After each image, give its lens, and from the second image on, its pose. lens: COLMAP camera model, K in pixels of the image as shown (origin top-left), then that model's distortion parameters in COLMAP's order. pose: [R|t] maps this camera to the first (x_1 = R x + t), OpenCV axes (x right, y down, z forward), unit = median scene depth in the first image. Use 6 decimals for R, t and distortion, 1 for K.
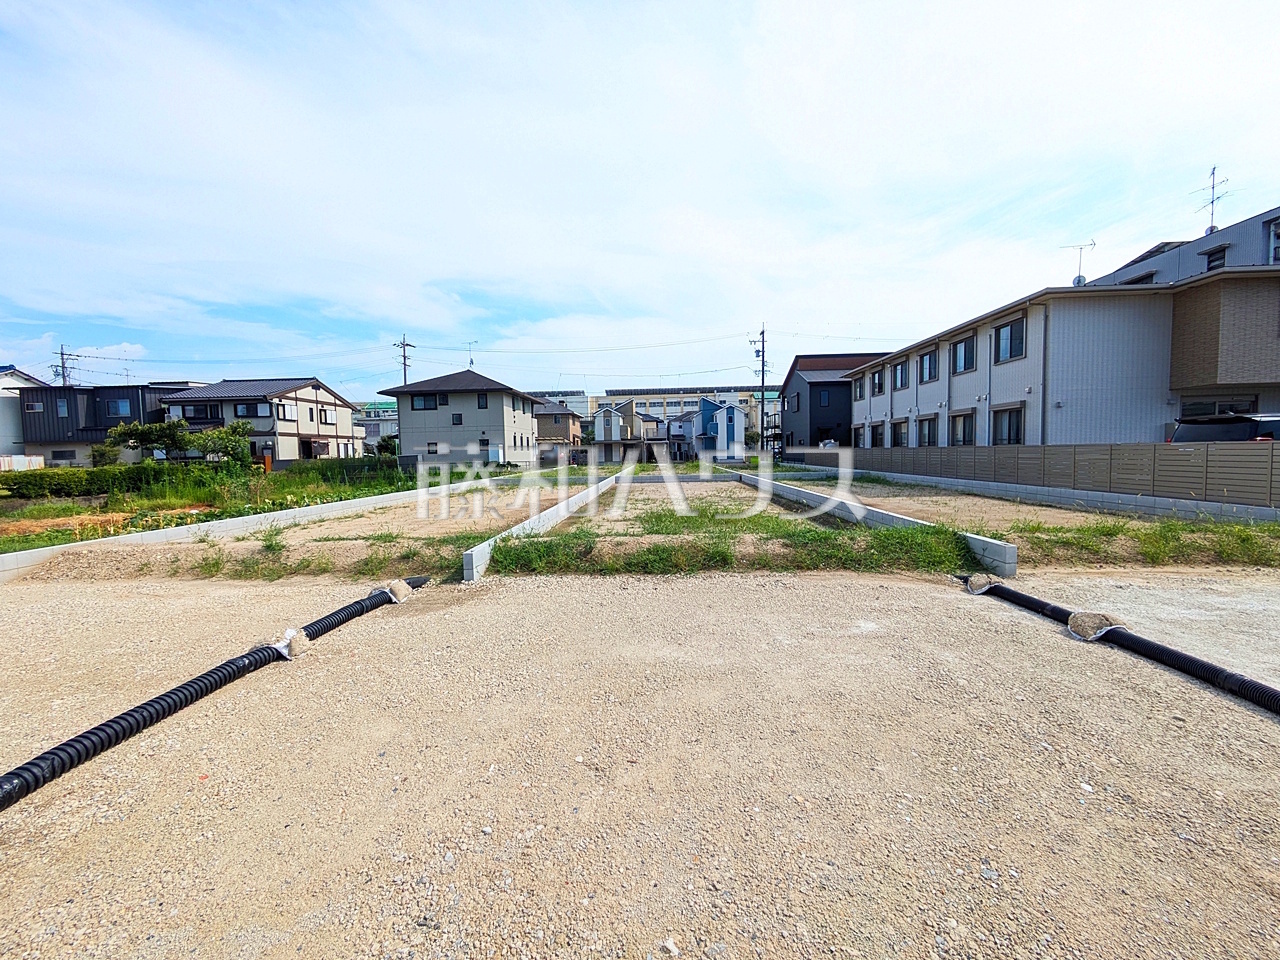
lens RADIAL K [[507.9, 0, 639.5], [0, 507.9, 479.6], [0, 0, 1]] dist [-0.003560, 0.003130]
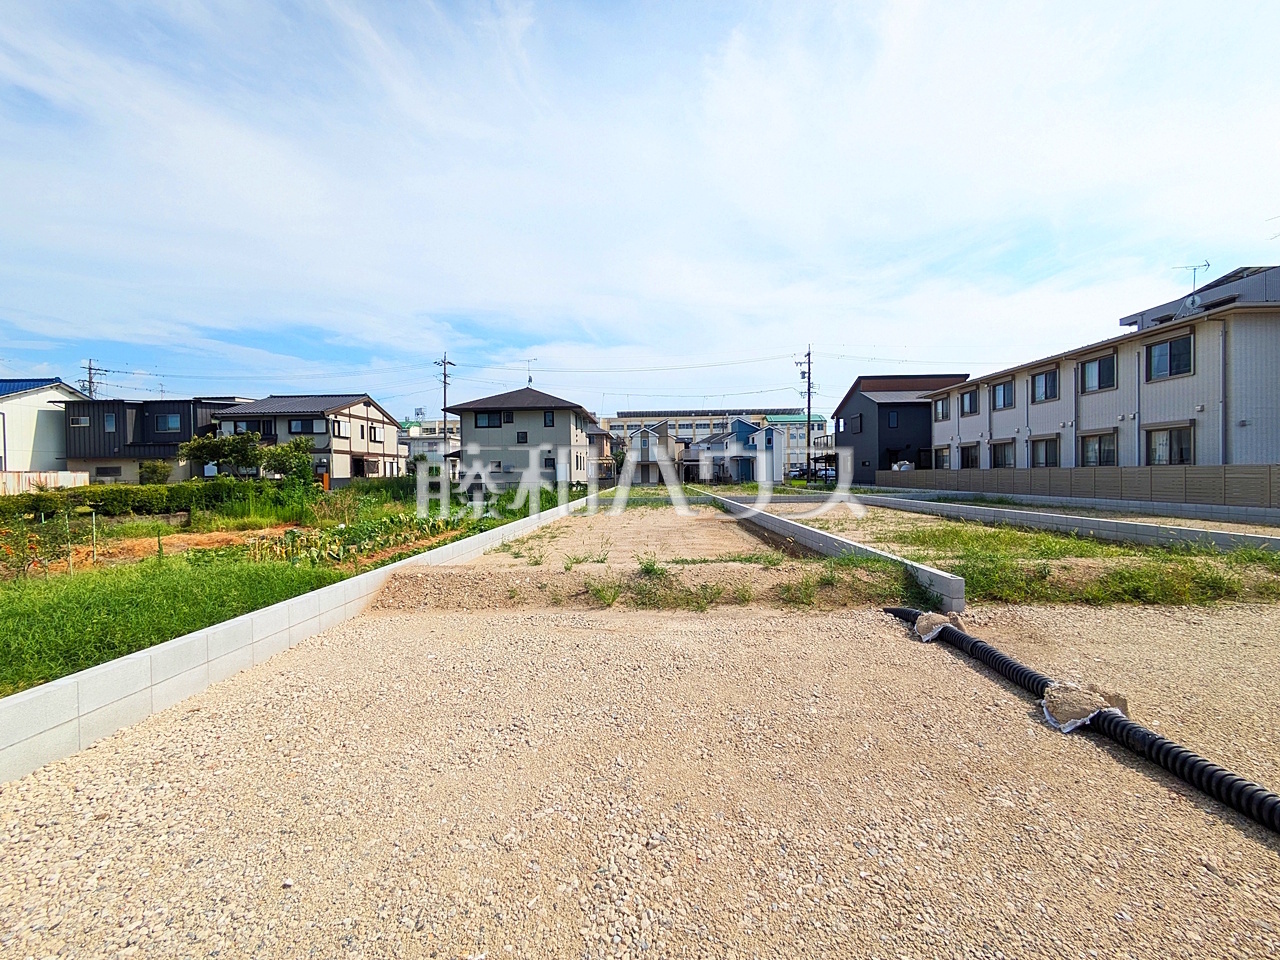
lens RADIAL K [[507.9, 0, 639.5], [0, 507.9, 479.6], [0, 0, 1]] dist [-0.003560, 0.003130]
pose [[0.999835, 0.006388, 0.017000, -0.147266], [-0.005624, 0.998989, -0.044596, 0.003790], [-0.017268, 0.044493, 0.998860, 0.028263]]
